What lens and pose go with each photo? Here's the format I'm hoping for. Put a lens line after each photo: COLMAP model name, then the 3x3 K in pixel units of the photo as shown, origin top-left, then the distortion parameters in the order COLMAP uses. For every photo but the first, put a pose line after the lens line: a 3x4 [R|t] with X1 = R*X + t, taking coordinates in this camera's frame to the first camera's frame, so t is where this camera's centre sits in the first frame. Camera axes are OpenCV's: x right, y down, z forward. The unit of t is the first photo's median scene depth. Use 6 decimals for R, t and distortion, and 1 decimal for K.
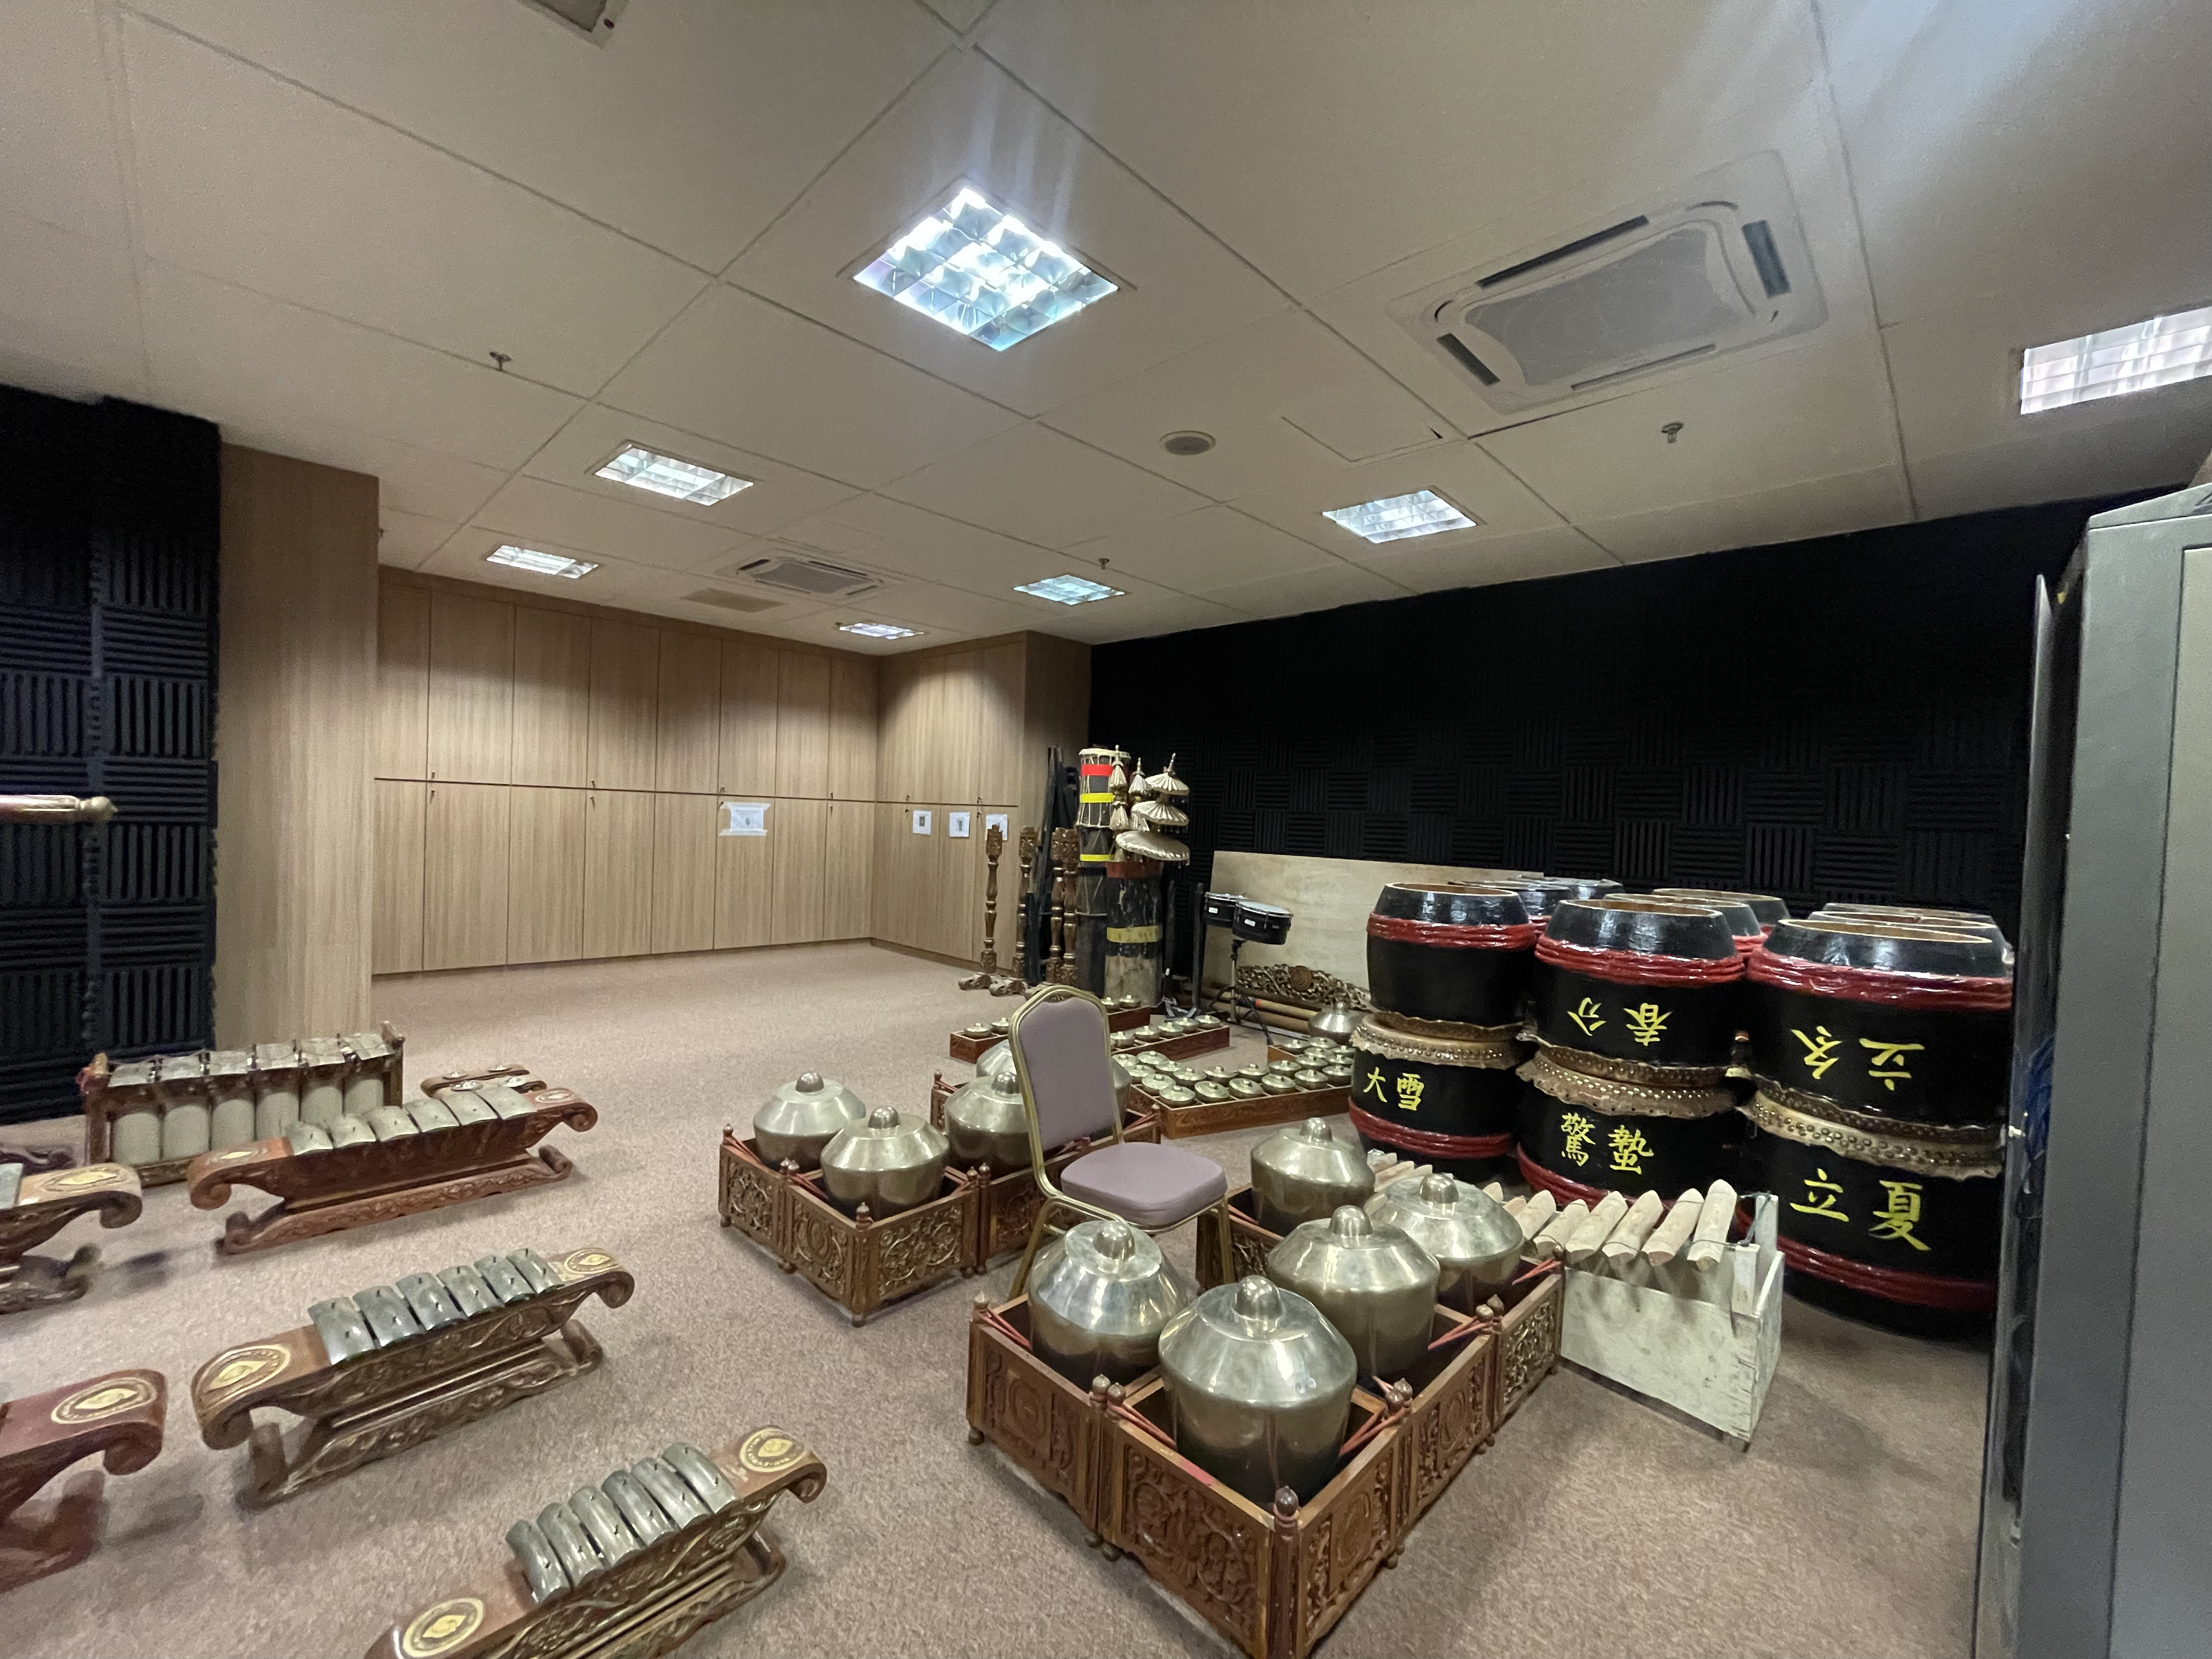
lens RADIAL K [[892.3, 0, 1089.8], [0, 892.3, 840.2], [0, 0, 1]] dist [-0.001063, -0.000611]
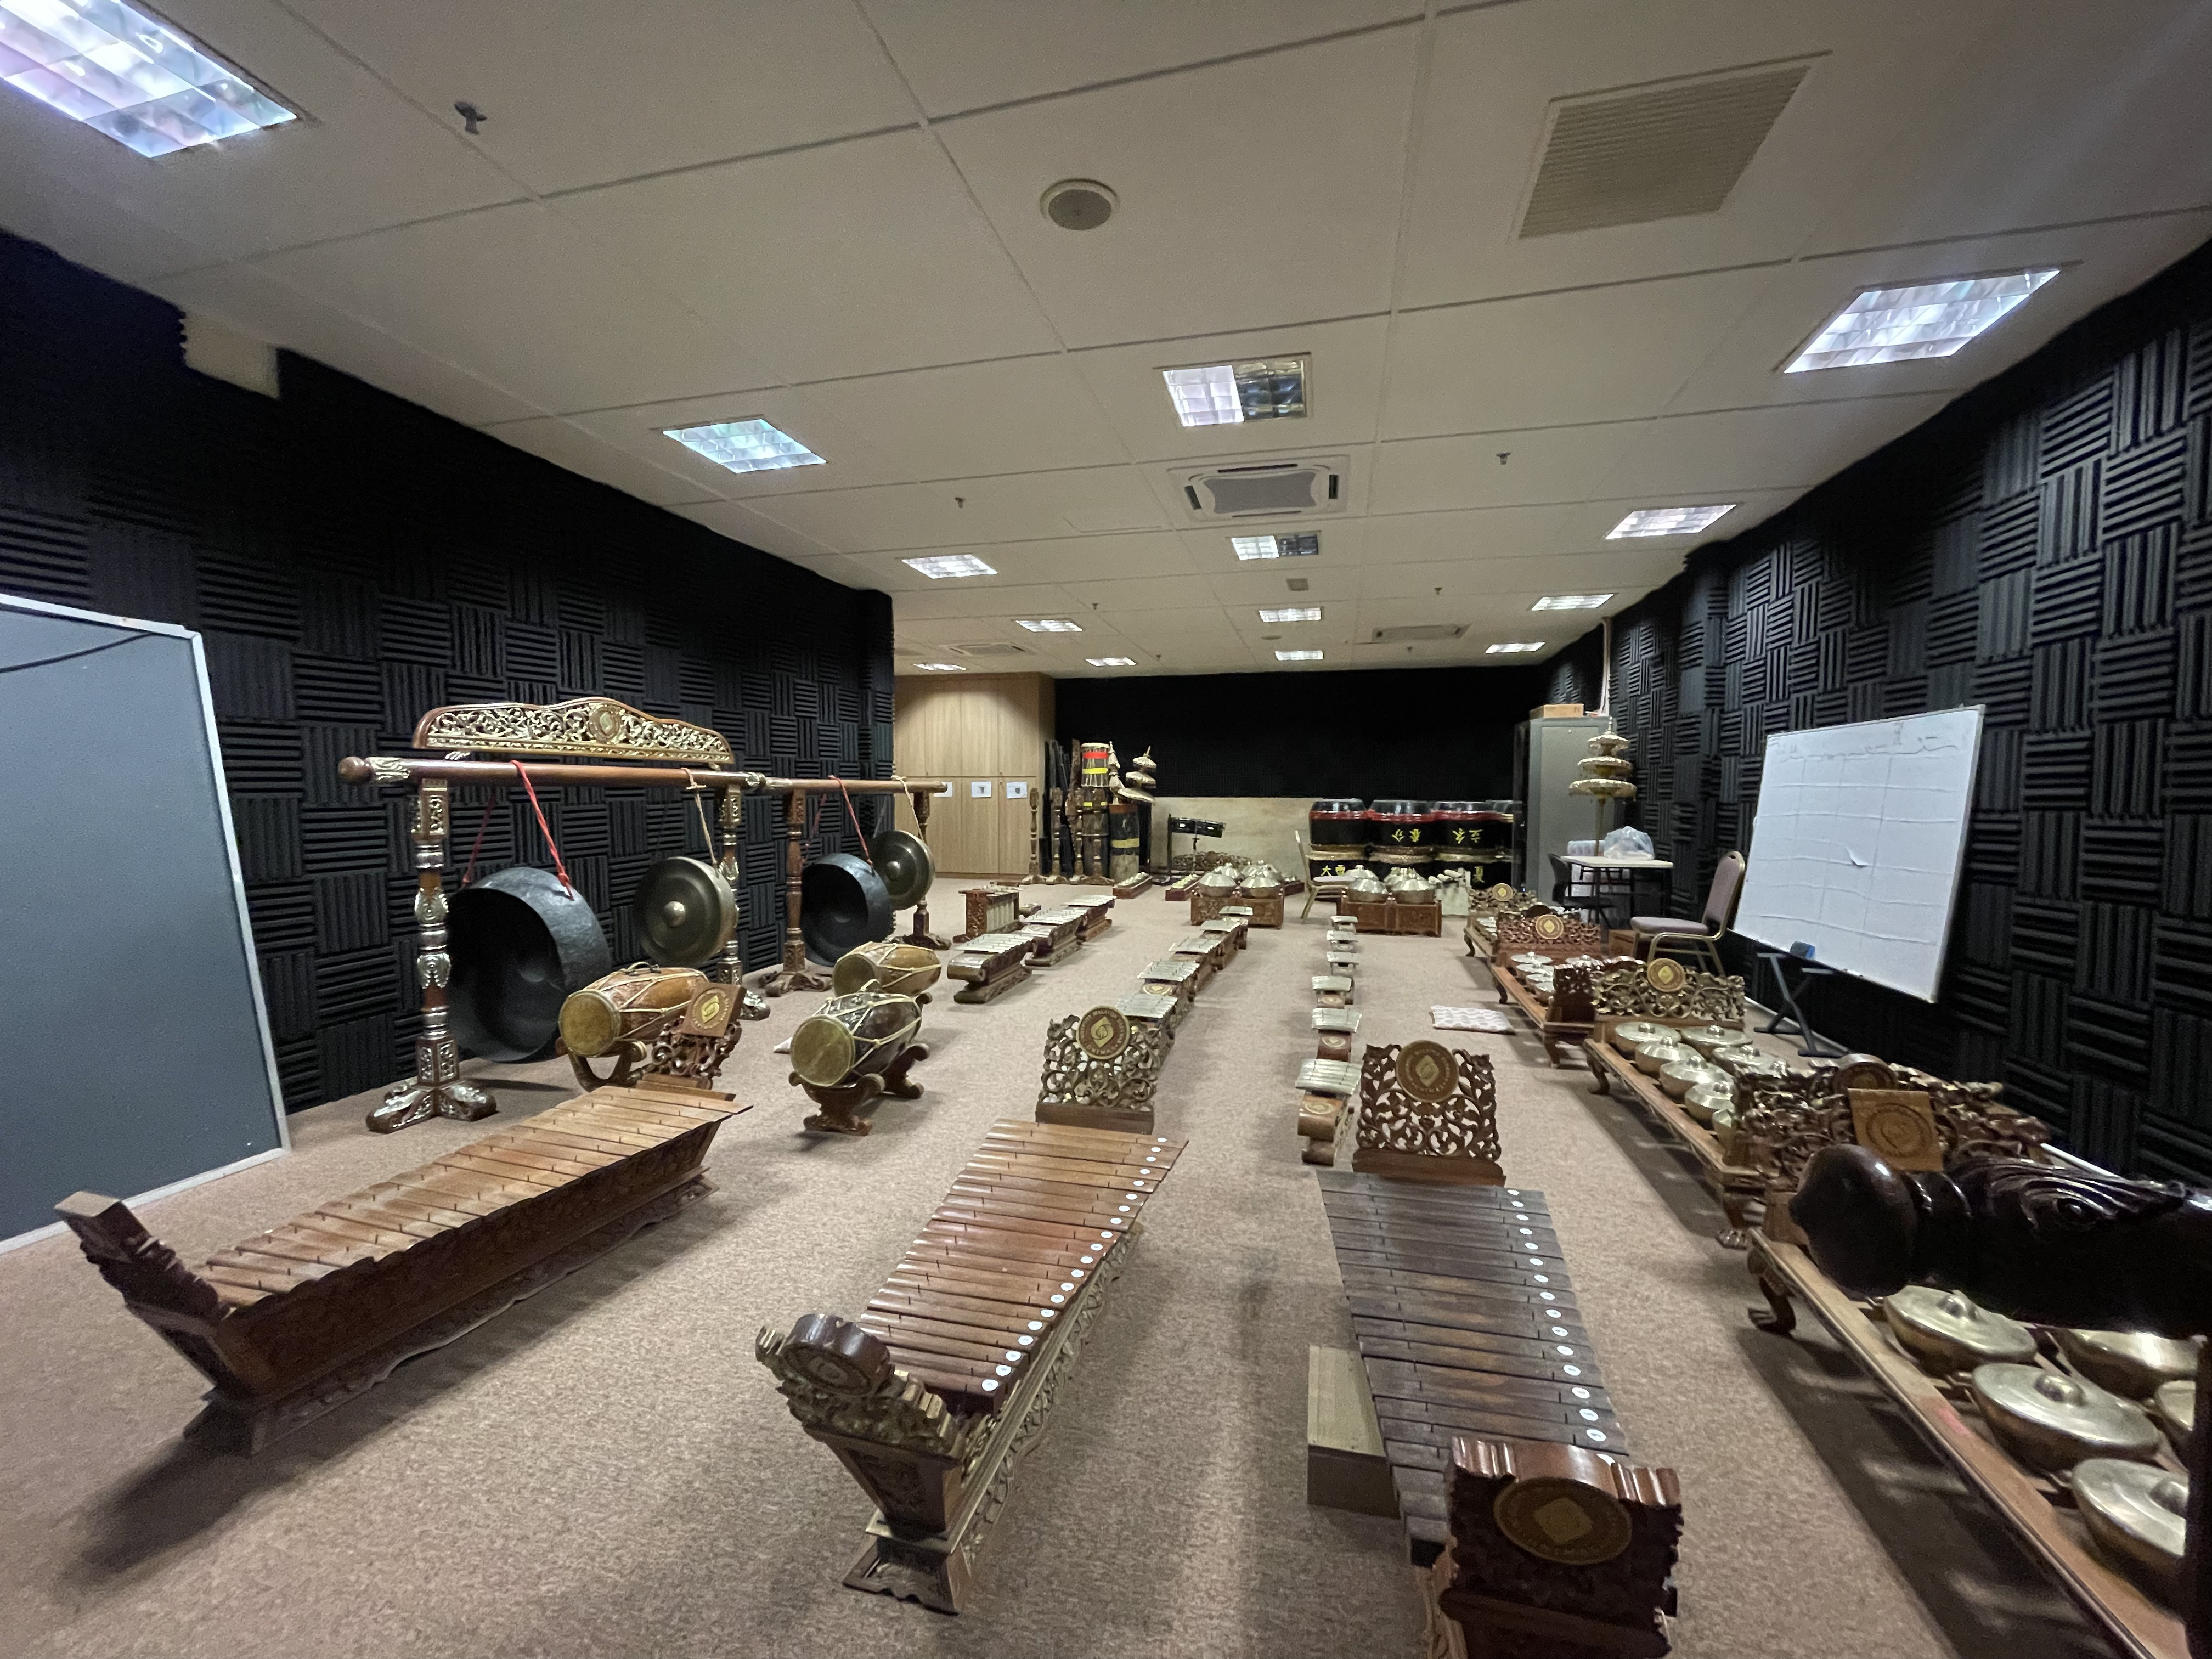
lens RADIAL K [[892.3, 0, 1090.1], [0, 892.3, 844.1], [0, 0, 1]] dist [-0.001063, -0.000611]
pose [[0.863969, -0.066022, 0.499198, -0.957221], [0.045240, 0.997535, 0.053632, 0.003460], [-0.501509, -0.023753, 0.864826, -0.578970]]
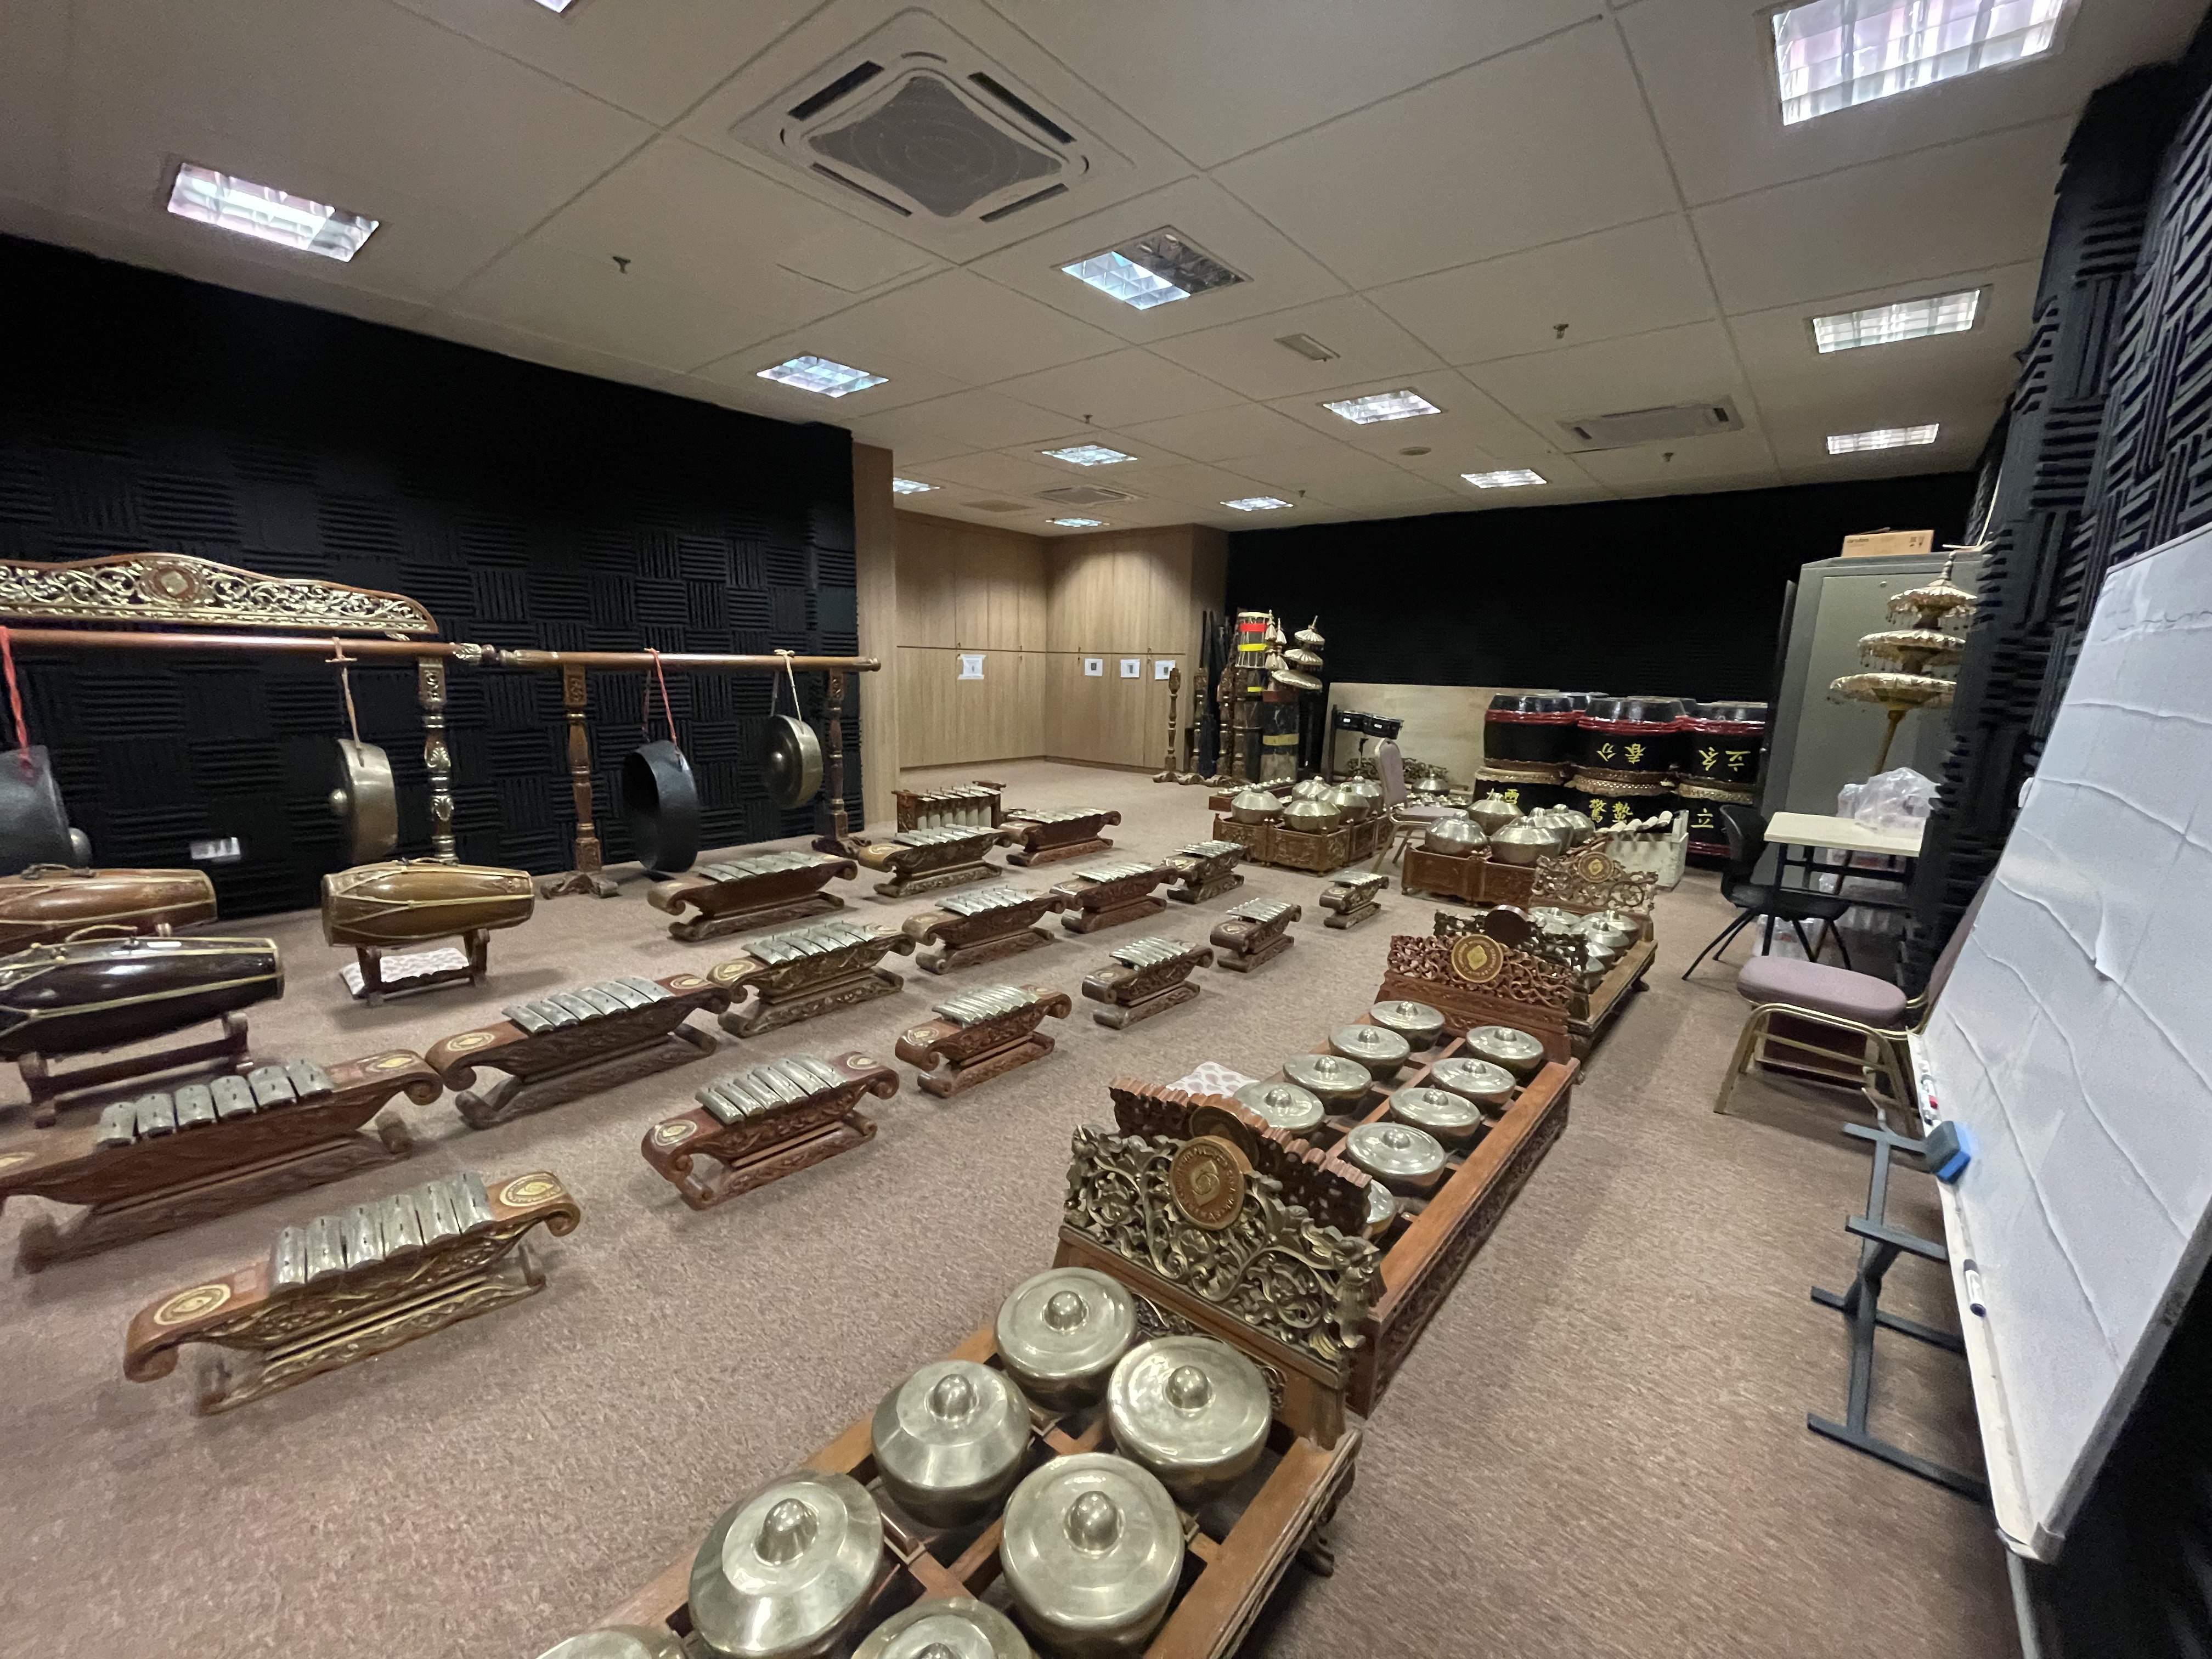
lens RADIAL K [[892.3, 0, 1098.3], [0, 892.3, 837.6], [0, 0, 1]] dist [-0.001063, -0.000611]
pose [[0.995921, -0.033496, 0.083784, -0.392871], [0.019032, 0.985634, 0.167817, 0.009894], [-0.088201, -0.165538, 0.982251, -0.477211]]
